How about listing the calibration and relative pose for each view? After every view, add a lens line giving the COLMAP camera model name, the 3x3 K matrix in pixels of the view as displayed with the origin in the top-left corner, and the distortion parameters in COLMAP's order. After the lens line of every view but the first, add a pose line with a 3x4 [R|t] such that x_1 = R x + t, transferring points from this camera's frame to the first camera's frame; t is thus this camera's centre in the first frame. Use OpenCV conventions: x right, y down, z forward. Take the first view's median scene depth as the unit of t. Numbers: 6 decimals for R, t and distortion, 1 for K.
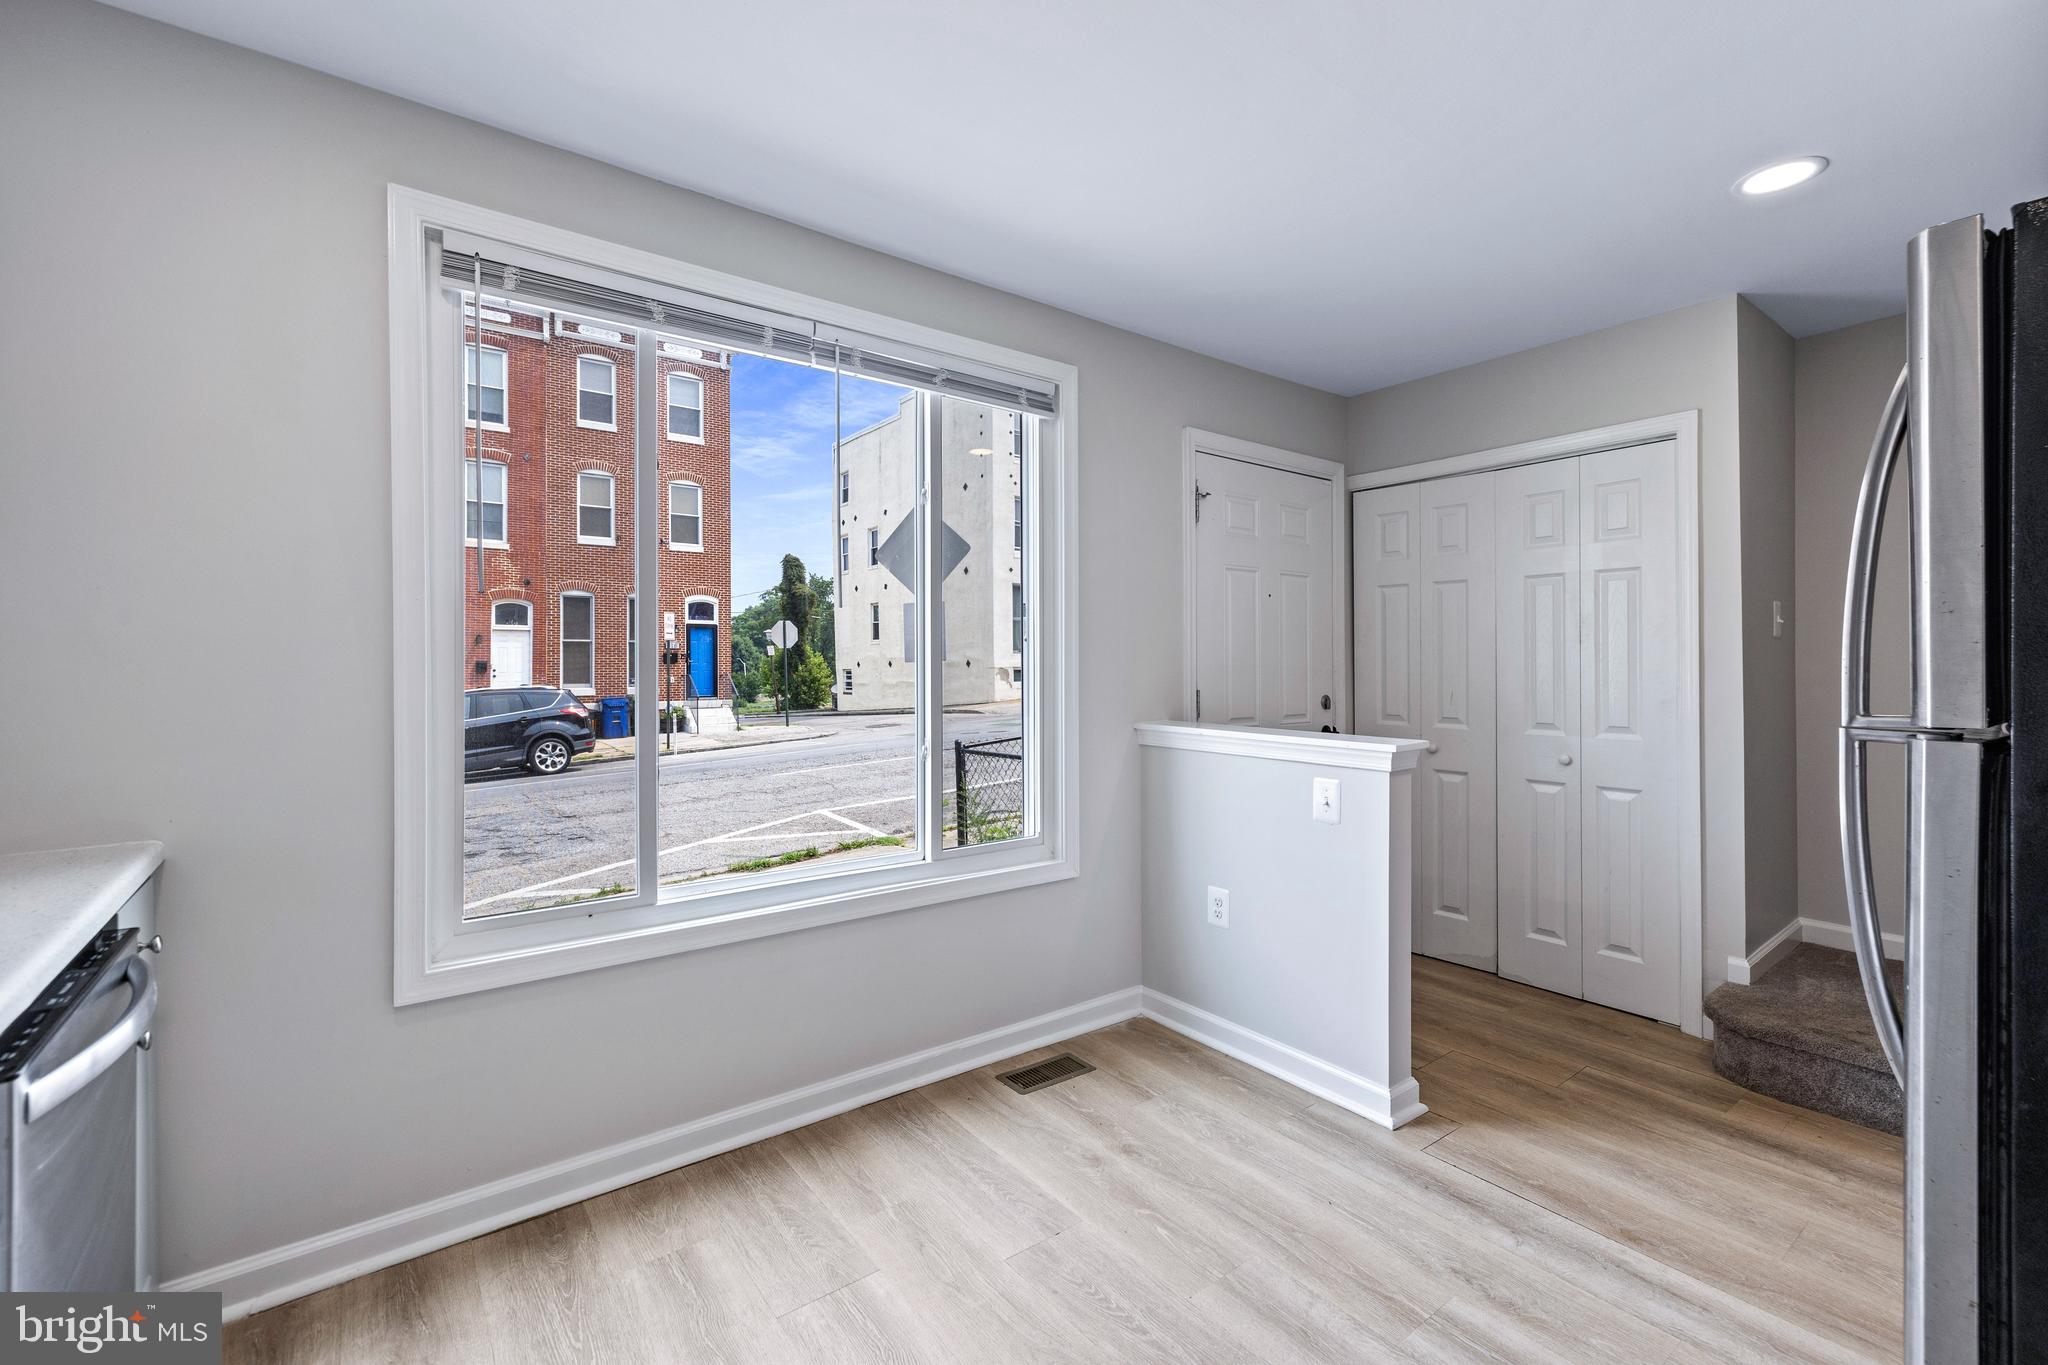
lens RADIAL K [[877.5, 0, 997.7], [0, 877.5, 663.9], [0, 0, 1]] dist [-0.002108, 0.000566]
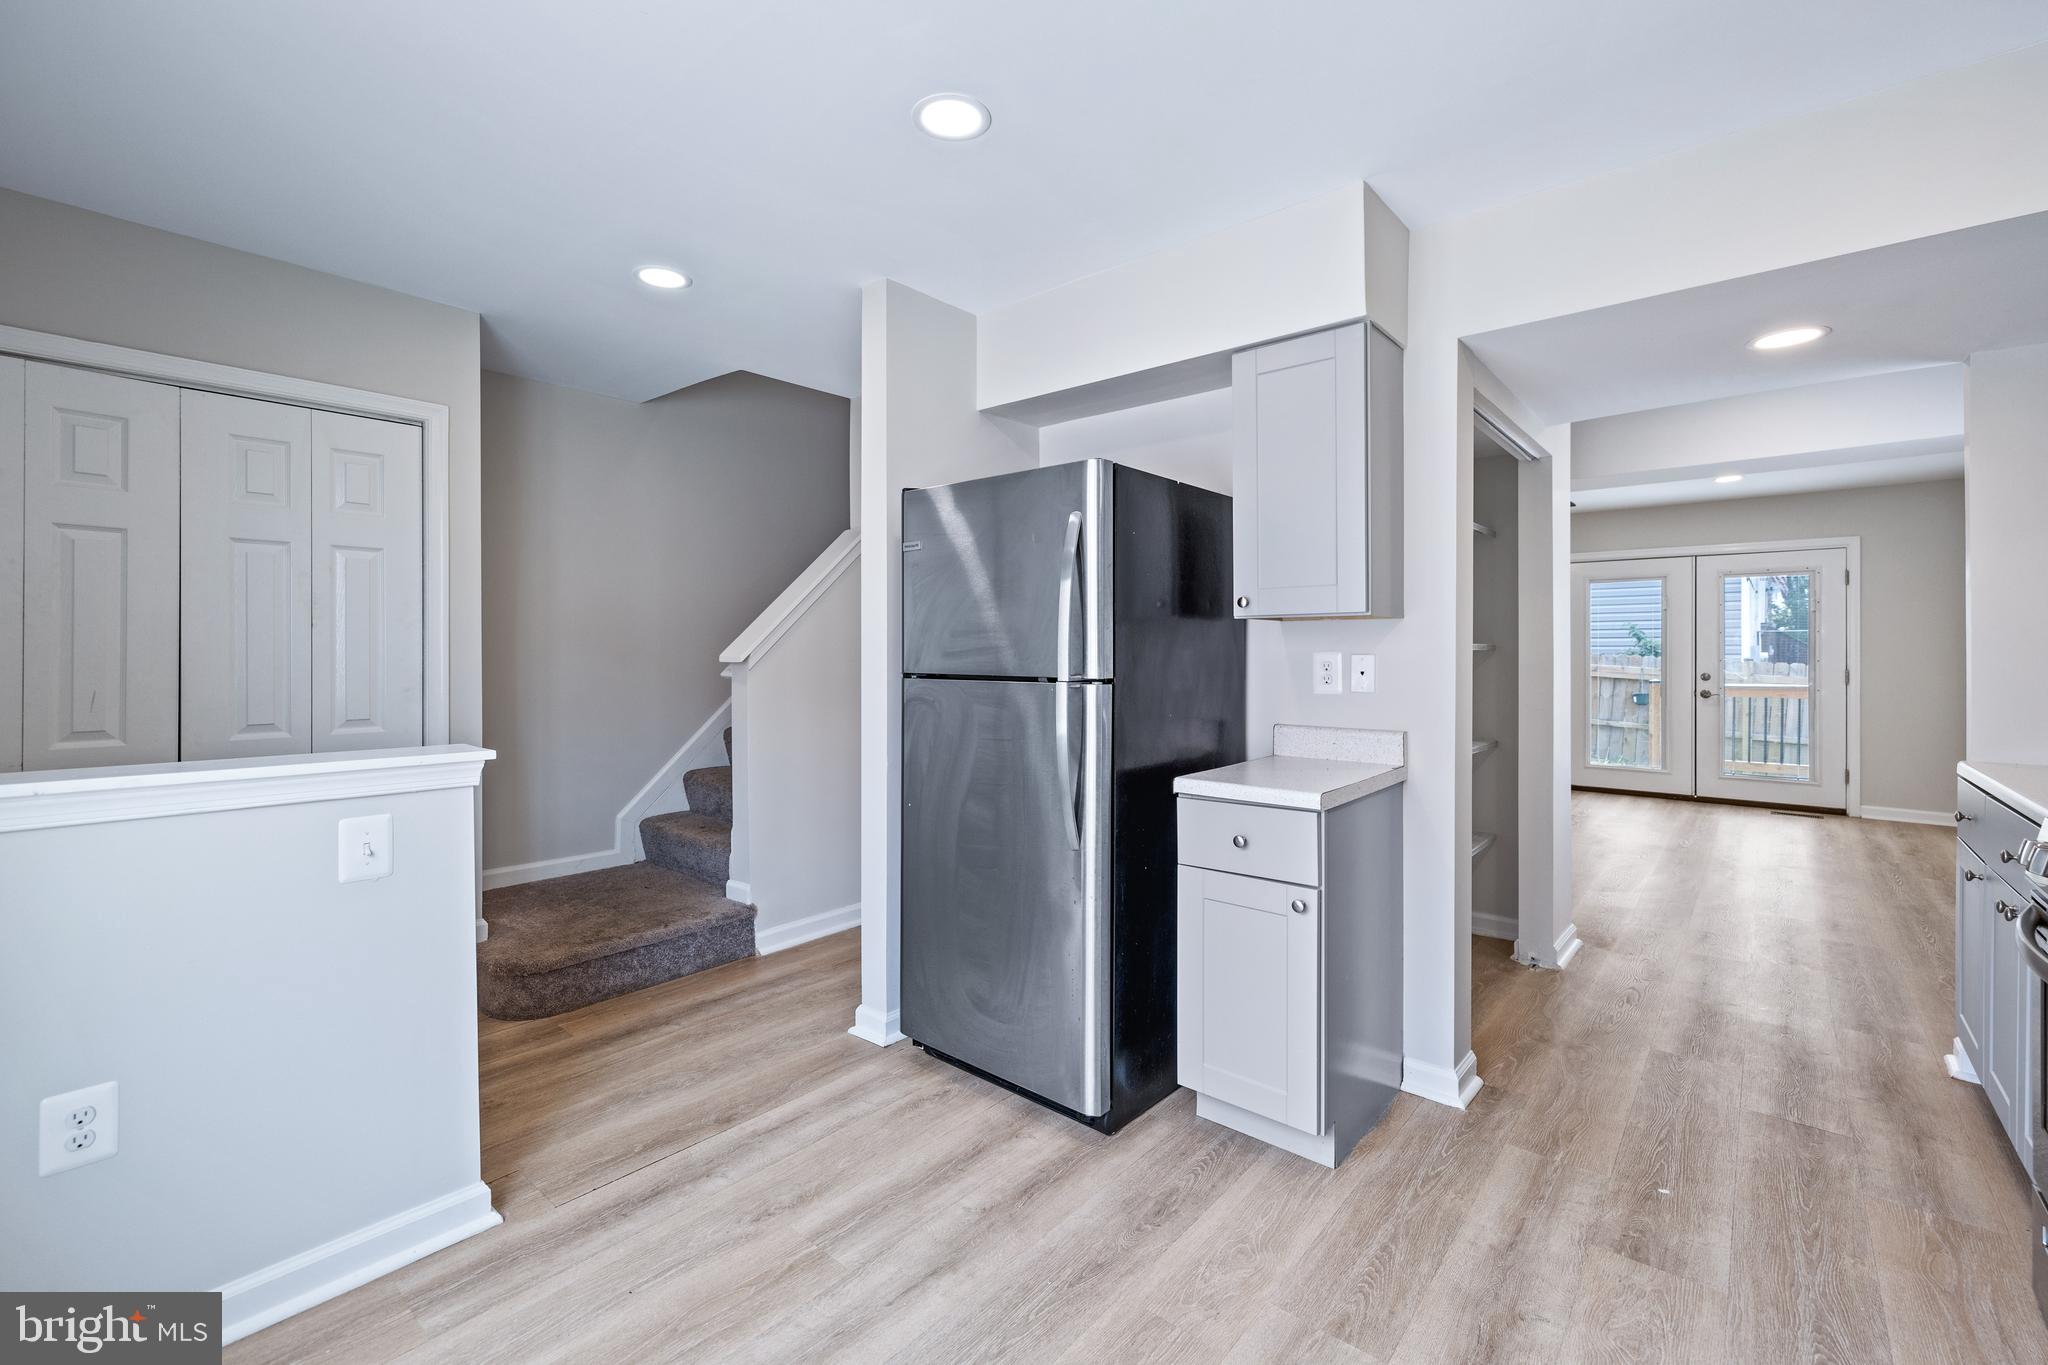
lens RADIAL K [[877.5, 0, 1010.7], [0, 877.5, 647.2], [0, 0, 1]] dist [-0.002108, 0.000566]
pose [[-0.230372, 0.004255, 0.973093, -0.112706], [0.000242, 0.999991, -0.004316, -0.000025], [-0.973103, -0.000759, -0.230371, 0.180131]]
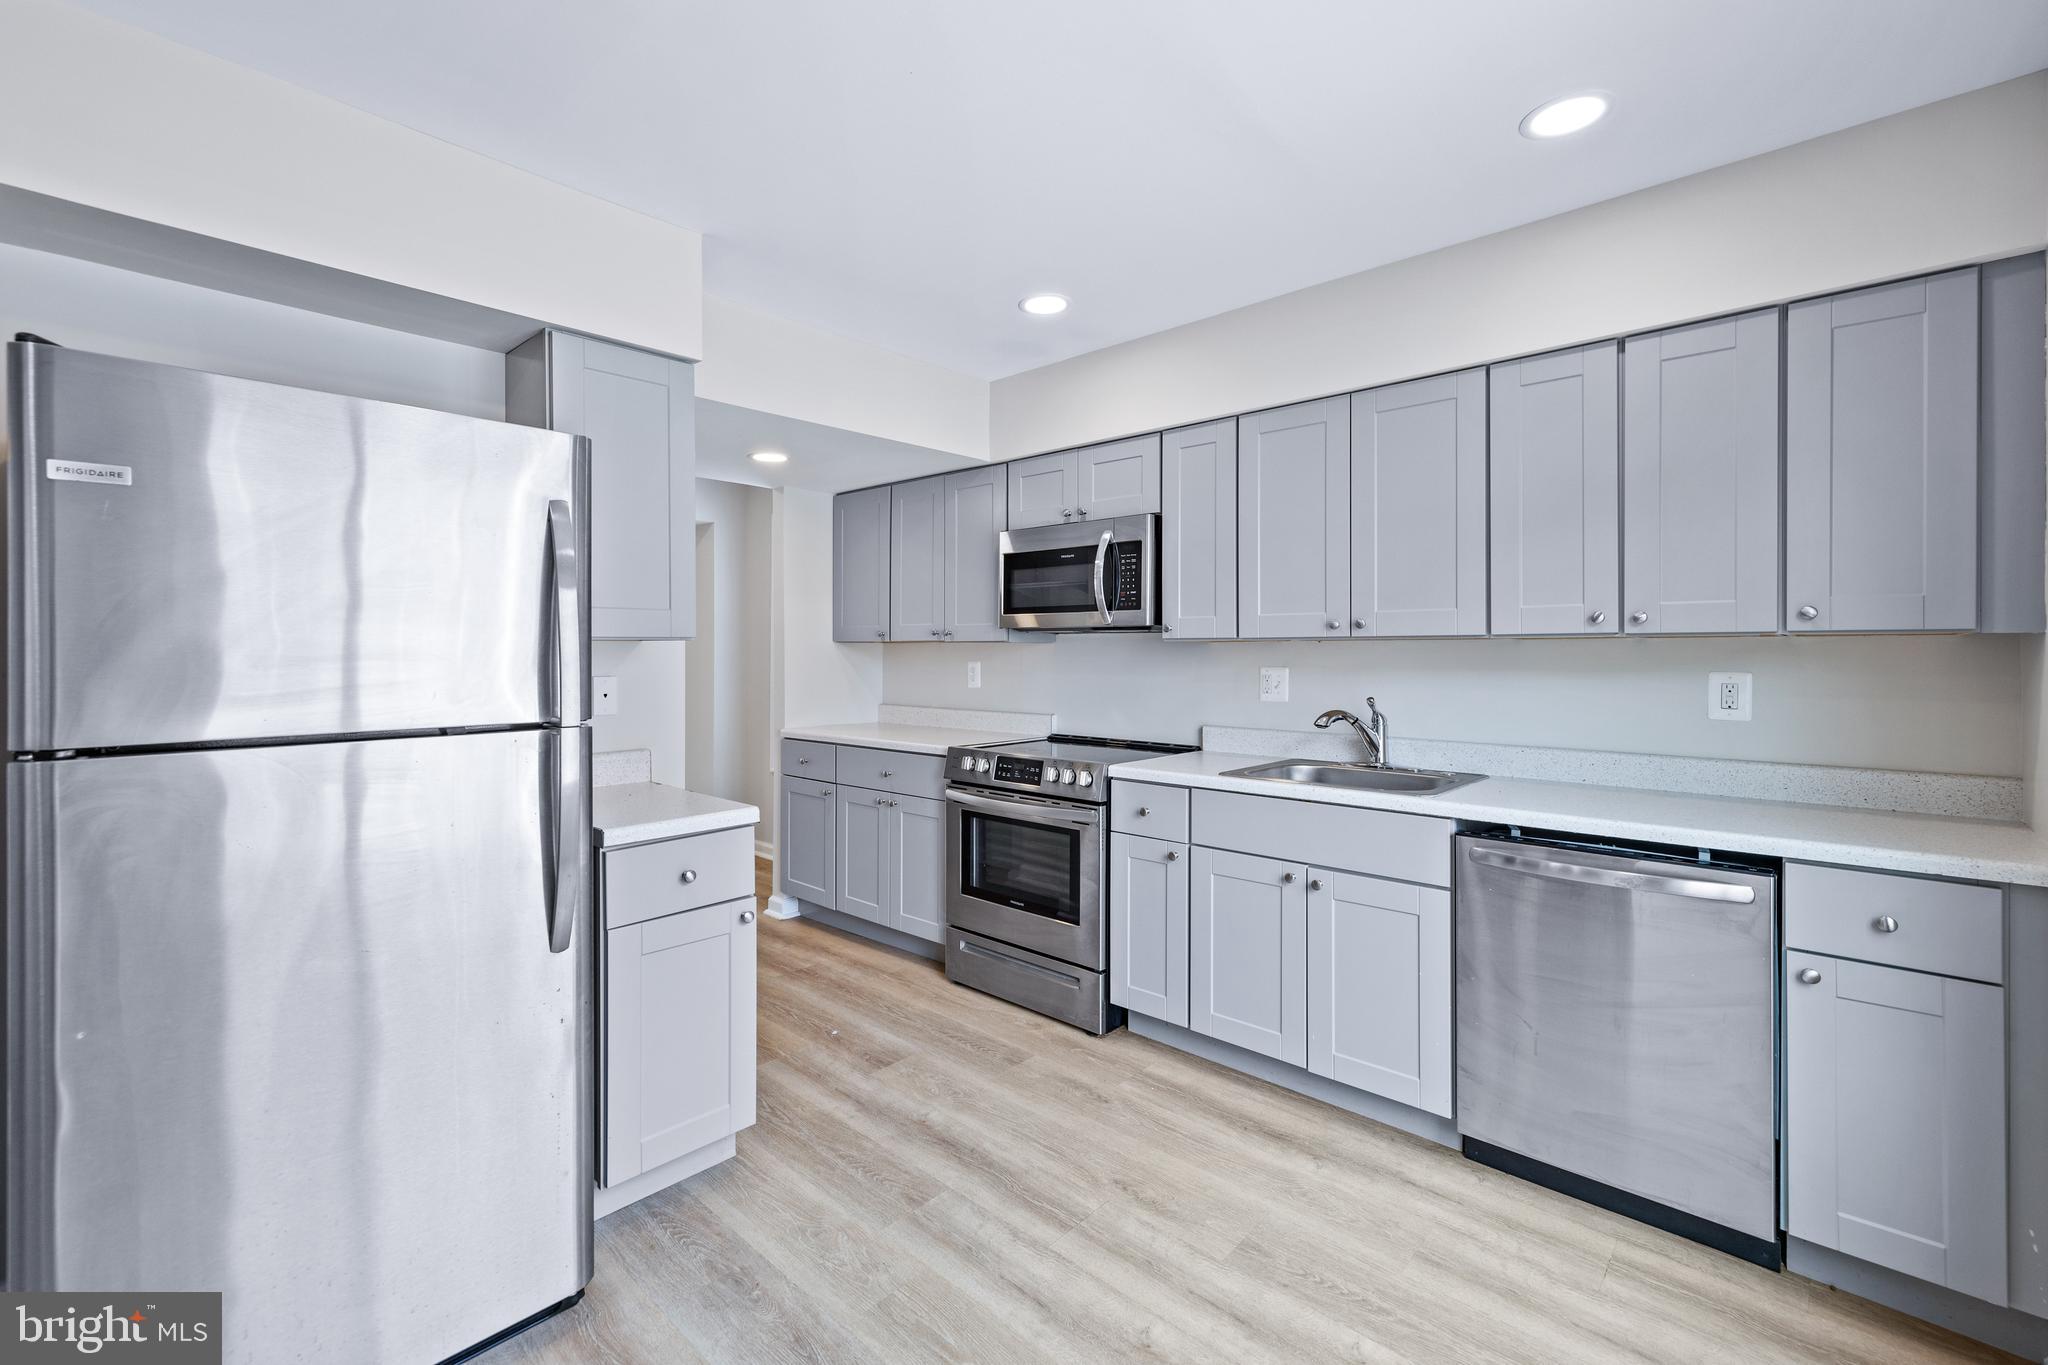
lens RADIAL K [[877.5, 0, 1015.9], [0, 877.5, 650.2], [0, 0, 1]] dist [-0.002108, 0.000566]
pose [[-0.978582, 0.004254, -0.205816, 0.059387], [0.003864, 0.999990, 0.002298, -0.007007], [0.205823, 0.001453, -0.978588, 0.299520]]
